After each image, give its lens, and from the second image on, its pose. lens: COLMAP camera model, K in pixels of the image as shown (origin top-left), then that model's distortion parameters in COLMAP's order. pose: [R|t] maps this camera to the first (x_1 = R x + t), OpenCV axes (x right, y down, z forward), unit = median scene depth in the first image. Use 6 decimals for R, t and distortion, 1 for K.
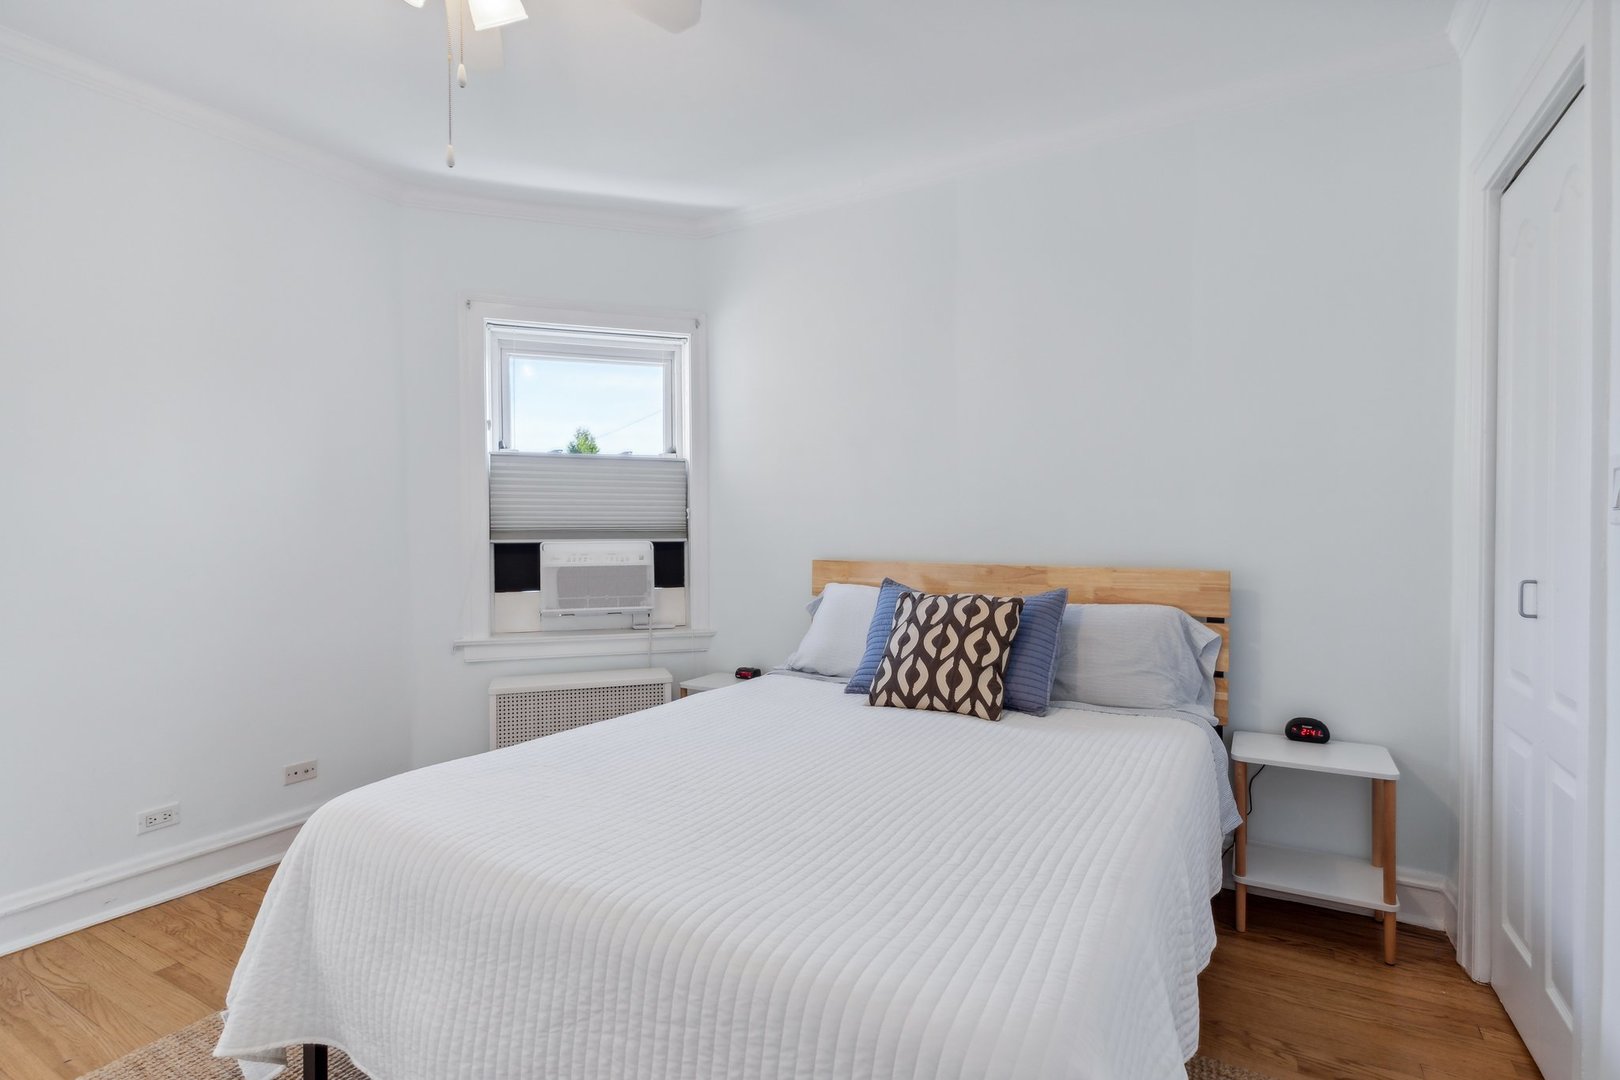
lens RADIAL K [[784.0, 0, 806.9], [0, 784.0, 533.0], [0, 0, 1]] dist [0.000291, 0.000005]
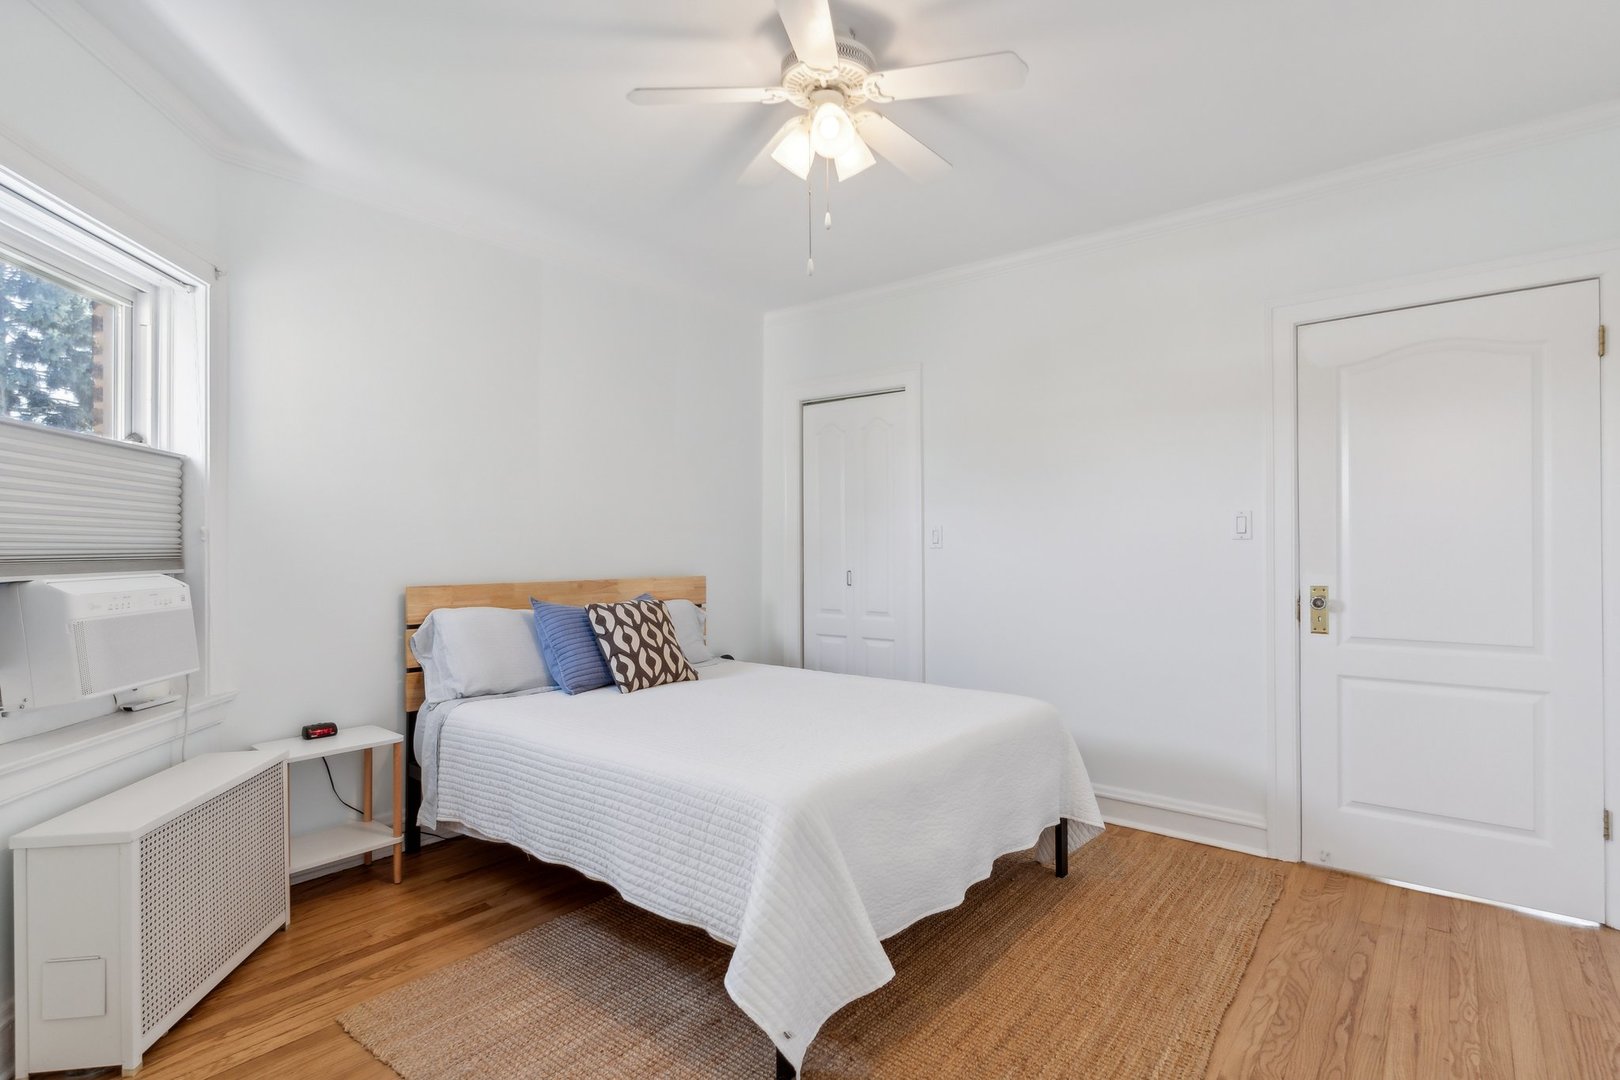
lens RADIAL K [[784.0, 0, 806.9], [0, 784.0, 533.0], [0, 0, 1]] dist [0.000291, 0.000005]
pose [[0.176470, 0.019678, 0.984109, -1.049742], [0.009715, 0.999717, -0.021732, -0.004733], [-0.984258, 0.013396, 0.176229, 0.466943]]
